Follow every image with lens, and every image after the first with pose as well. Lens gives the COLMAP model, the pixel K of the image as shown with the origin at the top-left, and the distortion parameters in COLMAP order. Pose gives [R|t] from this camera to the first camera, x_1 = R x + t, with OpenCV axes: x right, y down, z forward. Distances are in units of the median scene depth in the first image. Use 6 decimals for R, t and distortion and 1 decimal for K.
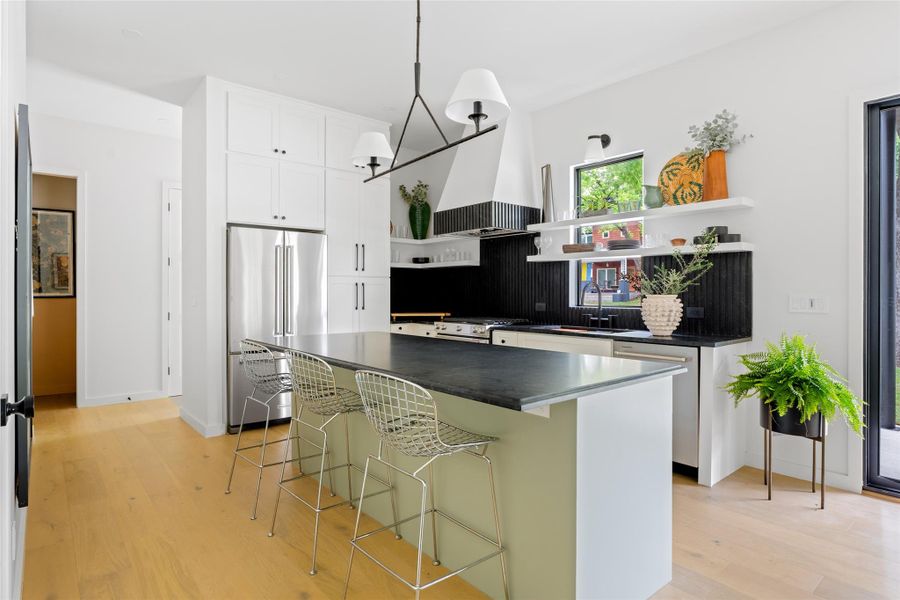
lens RADIAL K [[488.1, 0, 446.1], [0, 488.1, 292.2], [0, 0, 1]] dist [-0.010536, -0.002135]
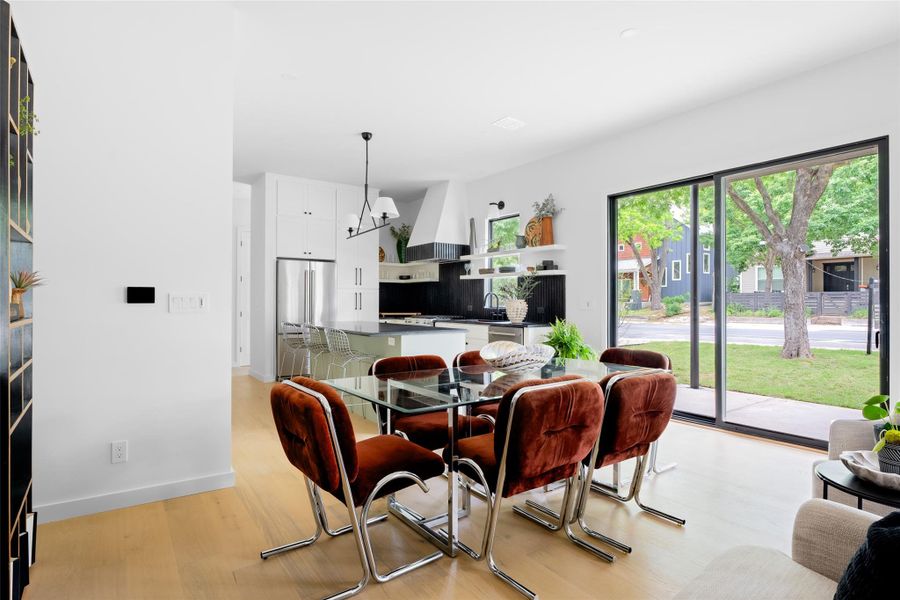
lens RADIAL K [[466.5, 0, 444.7], [0, 466.5, 298.6], [0, 0, 1]] dist [-0.013016, 0.000649]
pose [[0.996329, 0.002137, -0.085584, 0.271554], [-0.002709, 0.999975, -0.006567, 0.010898], [0.085568, 0.006774, 0.996309, -0.564634]]
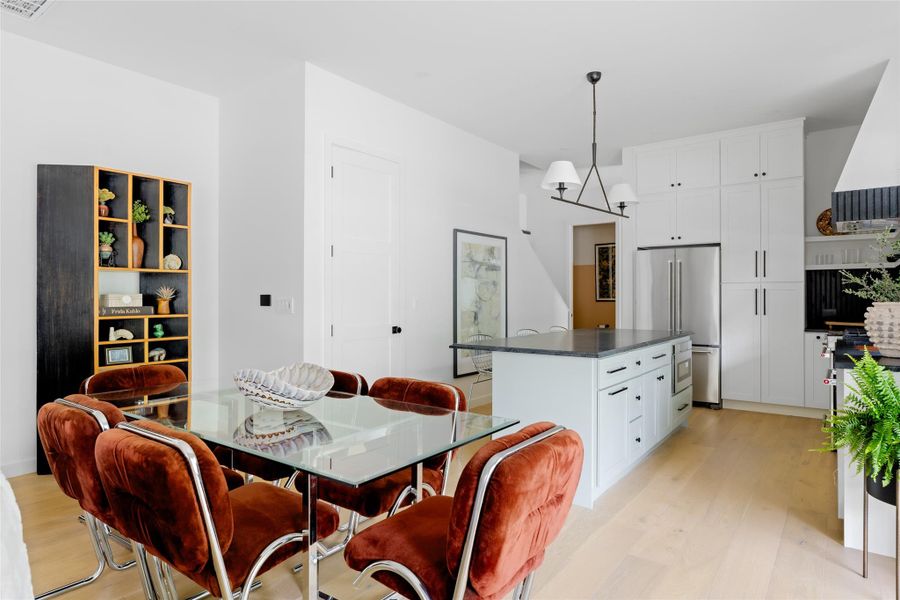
lens RADIAL K [[527.9, 0, 449.5], [0, 527.9, 297.7], [0, 0, 1]] dist [-0.017857, 0.012337]
pose [[0.233784, 0.000804, -0.972288, 0.874018], [0.000679, 0.999999, 0.000990, -0.002493], [0.972288, -0.000892, 0.233784, 0.125791]]
